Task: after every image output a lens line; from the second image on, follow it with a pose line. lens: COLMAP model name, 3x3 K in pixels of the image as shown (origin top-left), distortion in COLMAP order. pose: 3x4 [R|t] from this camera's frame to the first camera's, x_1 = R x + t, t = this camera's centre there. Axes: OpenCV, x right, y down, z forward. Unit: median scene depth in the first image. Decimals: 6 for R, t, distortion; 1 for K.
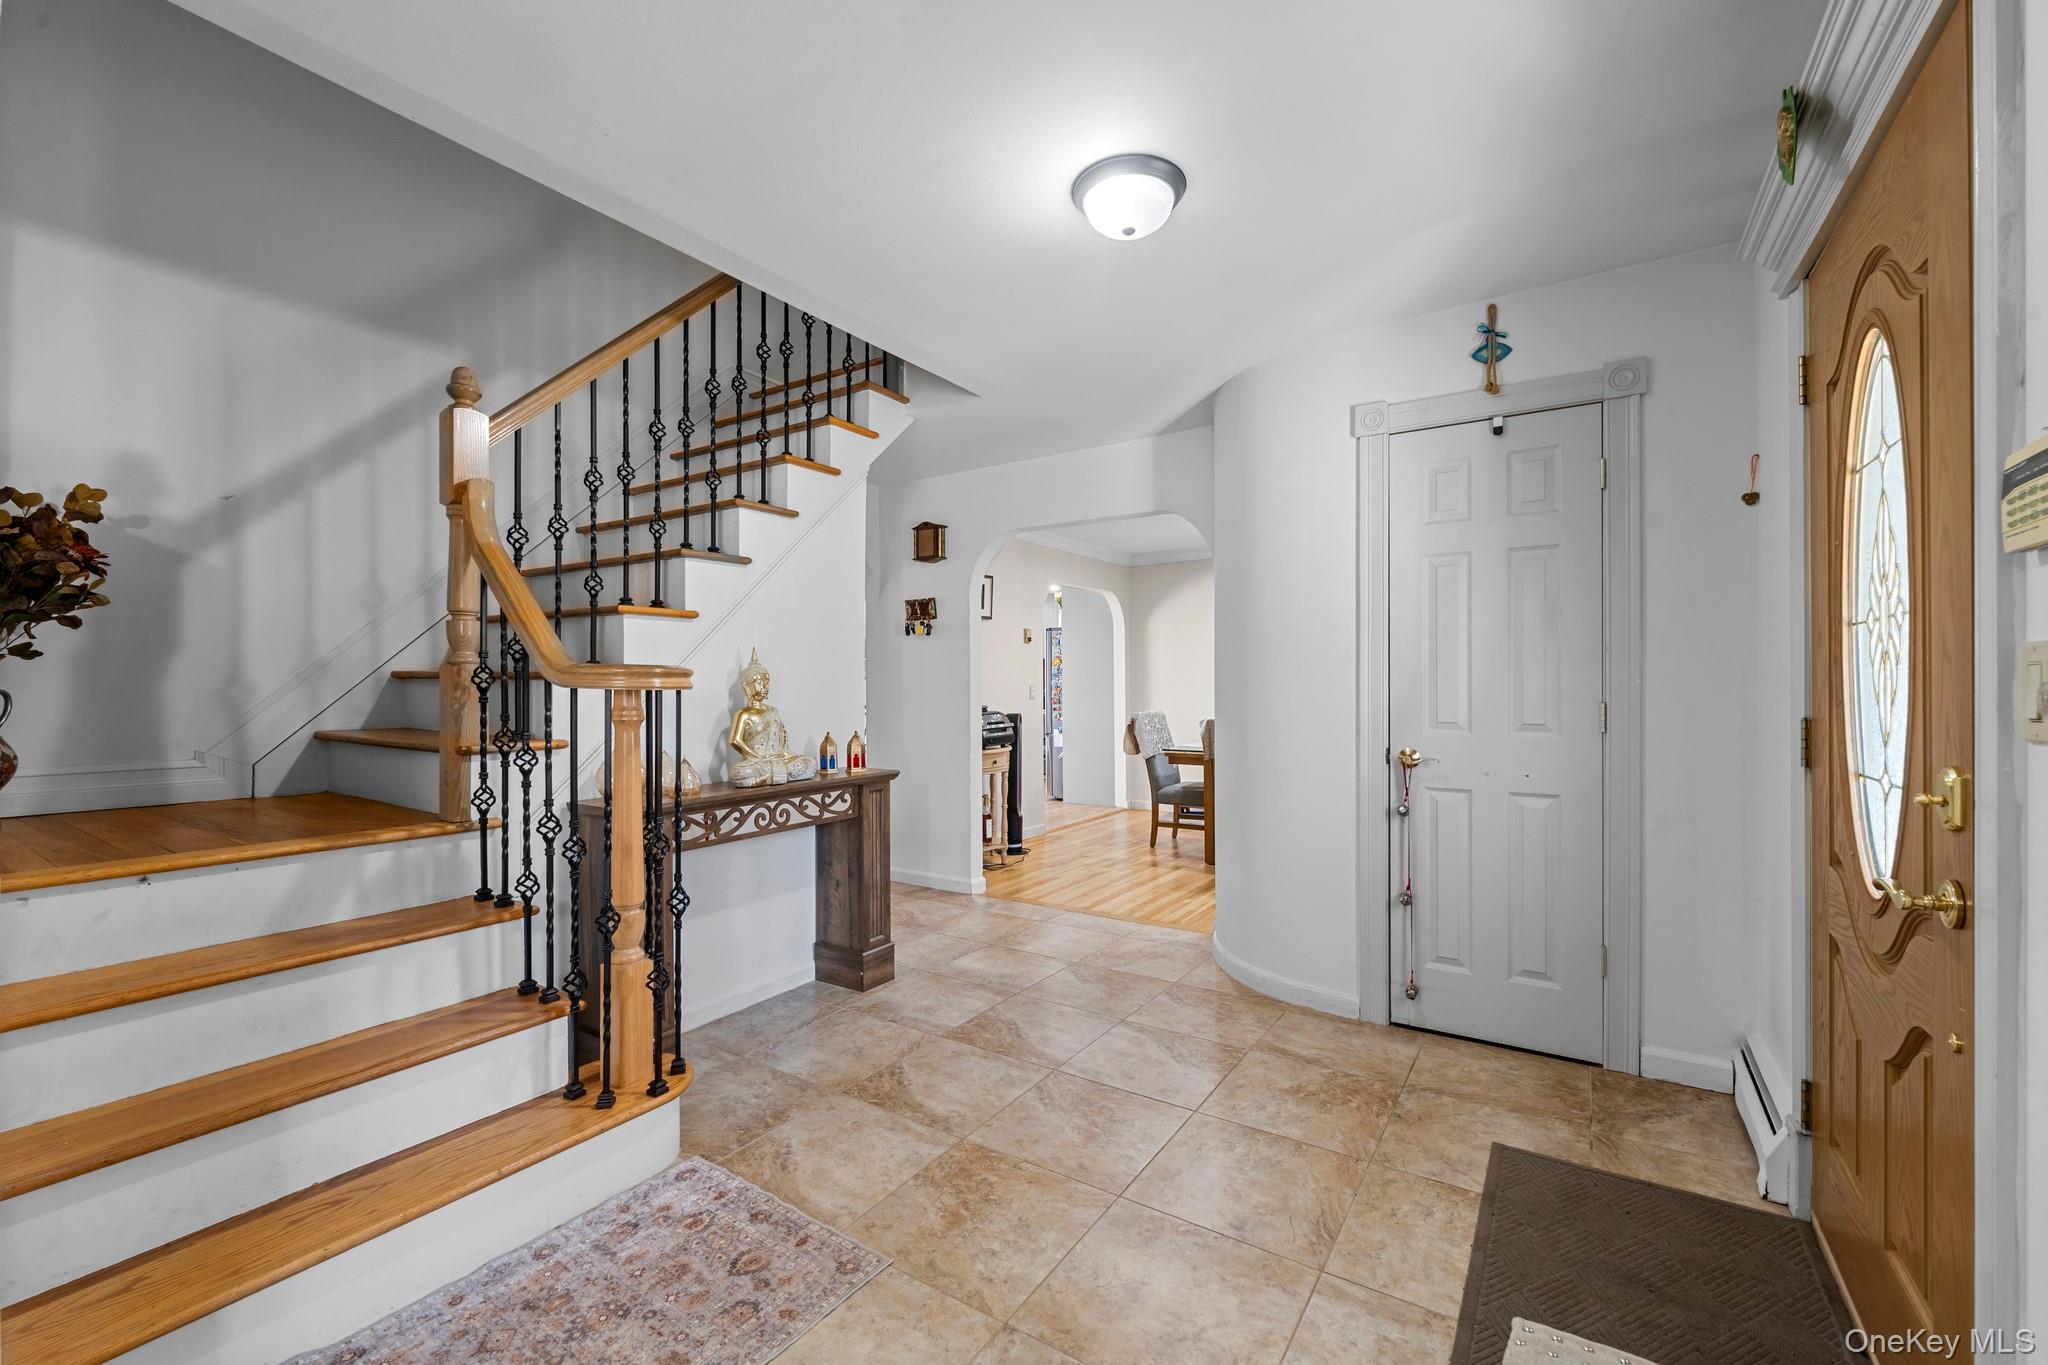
lens RADIAL K [[831.1, 0, 1014.7], [0, 831.1, 690.8], [0, 0, 1]] dist [0.001633, -0.000931]
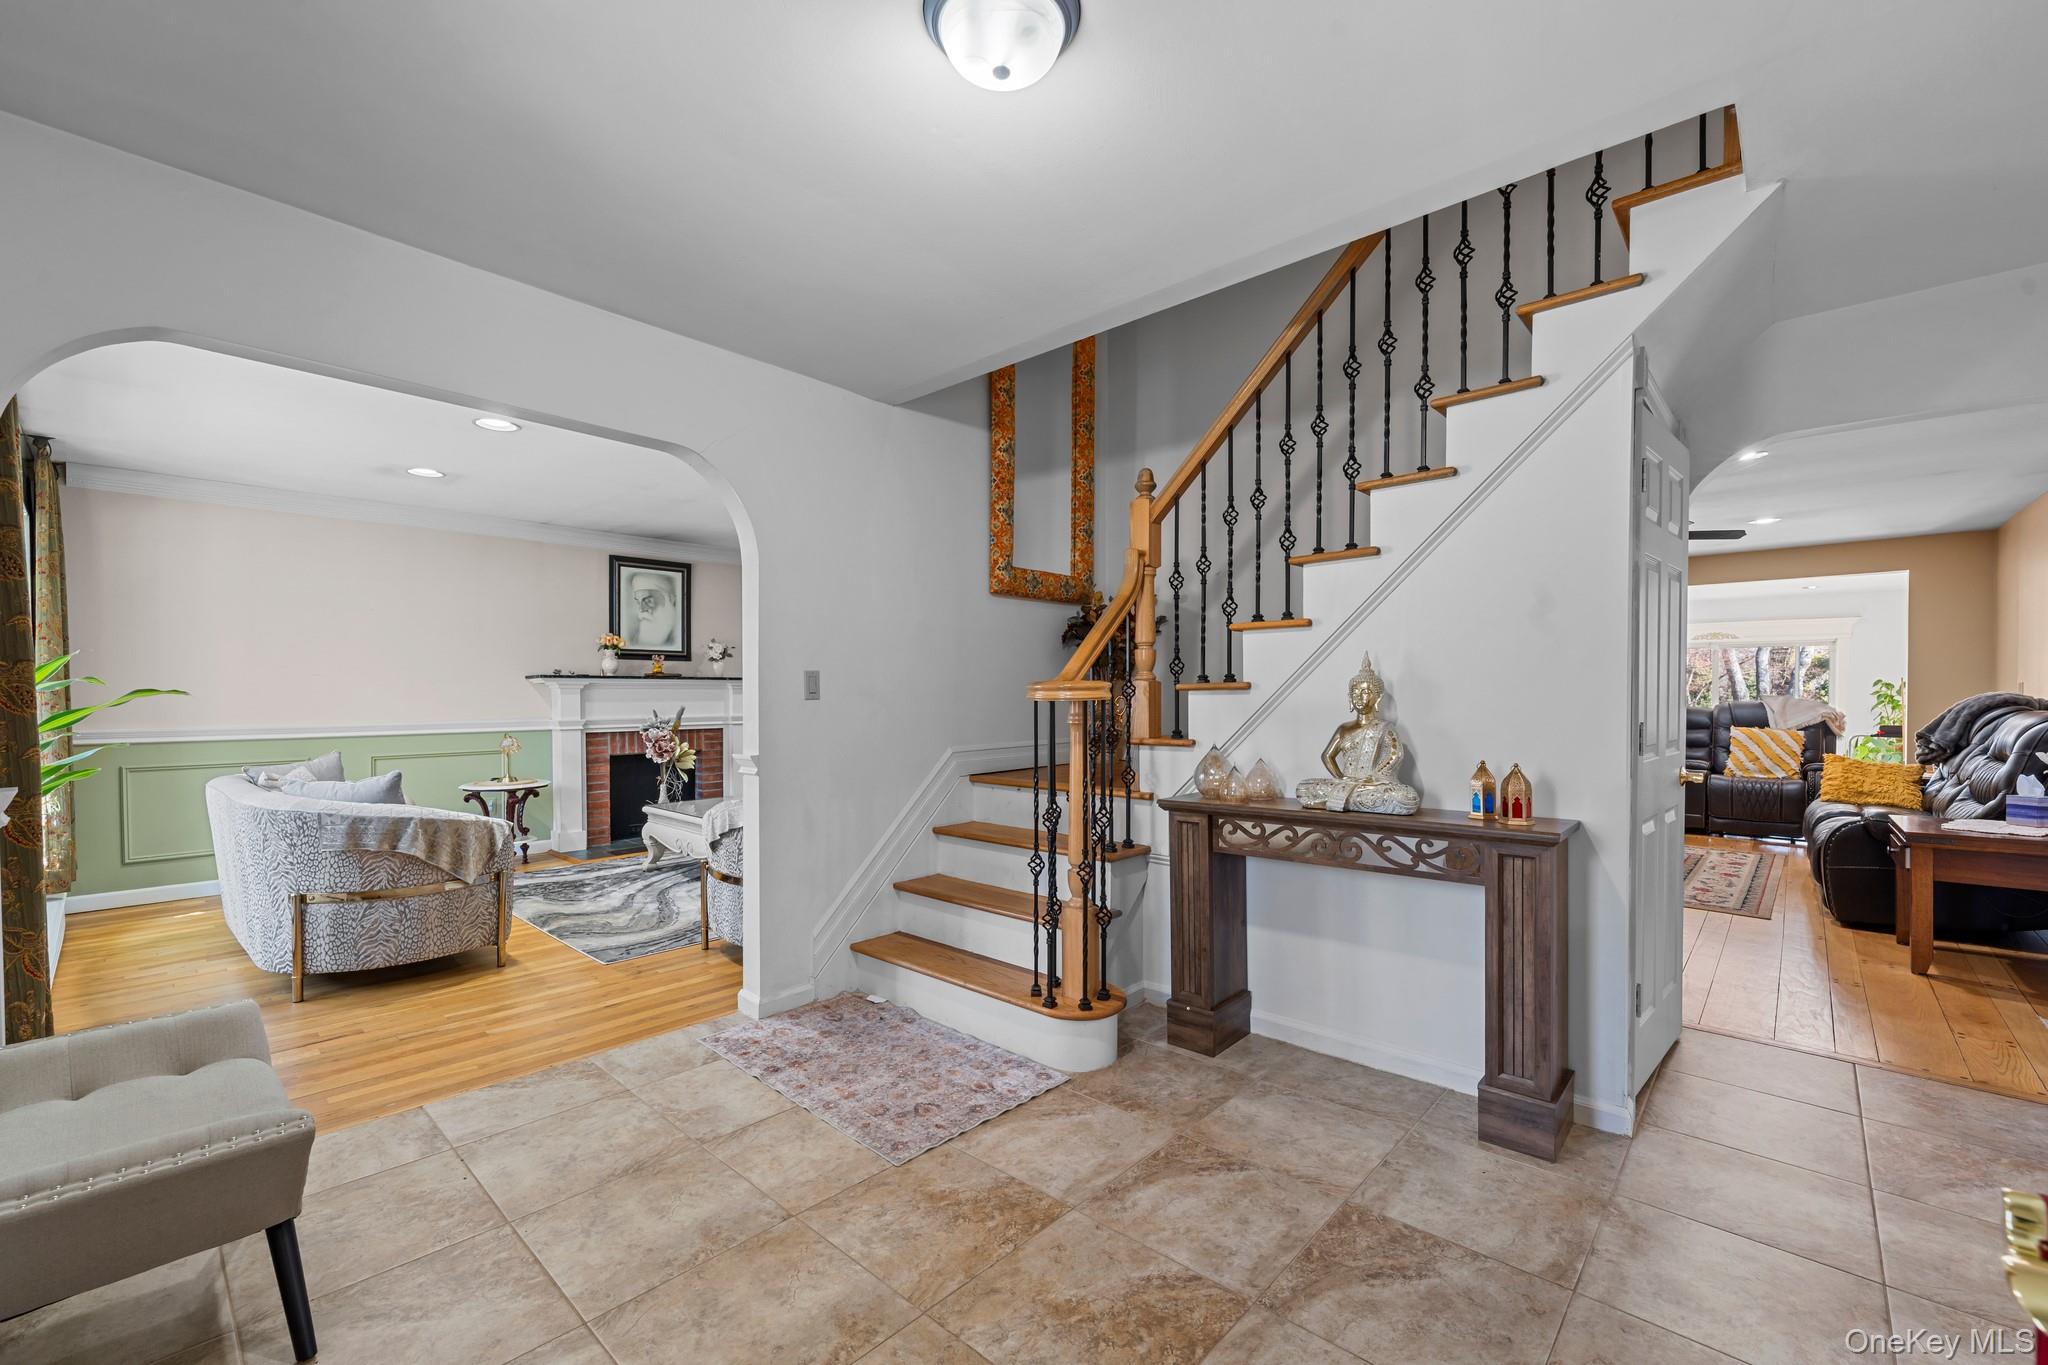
lens RADIAL K [[831.1, 0, 1026.2], [0, 831.1, 695.2], [0, 0, 1]] dist [0.001633, -0.000931]
pose [[-0.139173, 0.004065, -0.990260, 0.648707], [-0.001569, 0.999989, 0.004325, -0.012085], [0.990267, 0.002155, -0.139165, 0.842142]]
